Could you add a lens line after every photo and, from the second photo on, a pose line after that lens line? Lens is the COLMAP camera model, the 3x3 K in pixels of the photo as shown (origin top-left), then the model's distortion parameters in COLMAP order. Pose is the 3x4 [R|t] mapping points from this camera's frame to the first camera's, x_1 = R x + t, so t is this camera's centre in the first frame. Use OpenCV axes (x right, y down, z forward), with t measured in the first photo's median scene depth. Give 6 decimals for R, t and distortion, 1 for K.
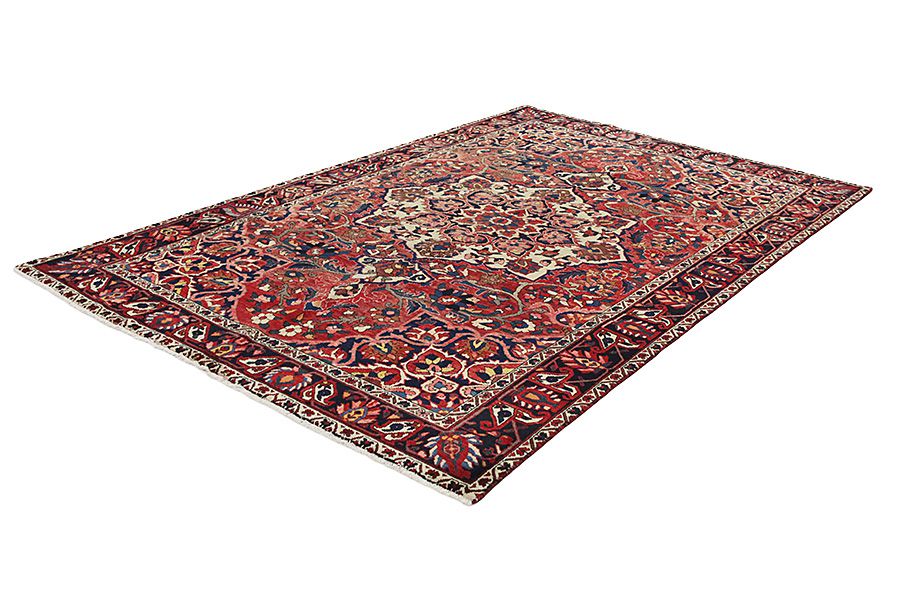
lens RADIAL K [[953.8, 0, 450.0], [0, 953.8, 300.0], [0, 0, 1]] dist [-0.073320, -0.001219]
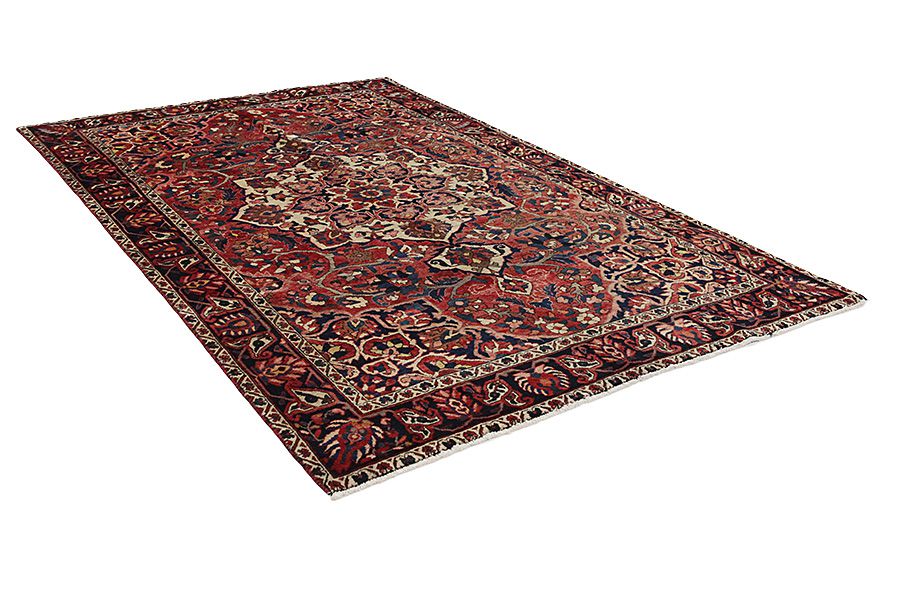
lens RADIAL K [[953.8, 0, 450.0], [0, 953.8, 300.0], [0, 0, 1]] dist [-0.073320, -0.001219]
pose [[-0.277876, 0.406635, -0.870306, 0.850477], [-0.474643, 0.729549, 0.492415, -0.480300], [0.835164, 0.549915, -0.009718, 1.041308]]
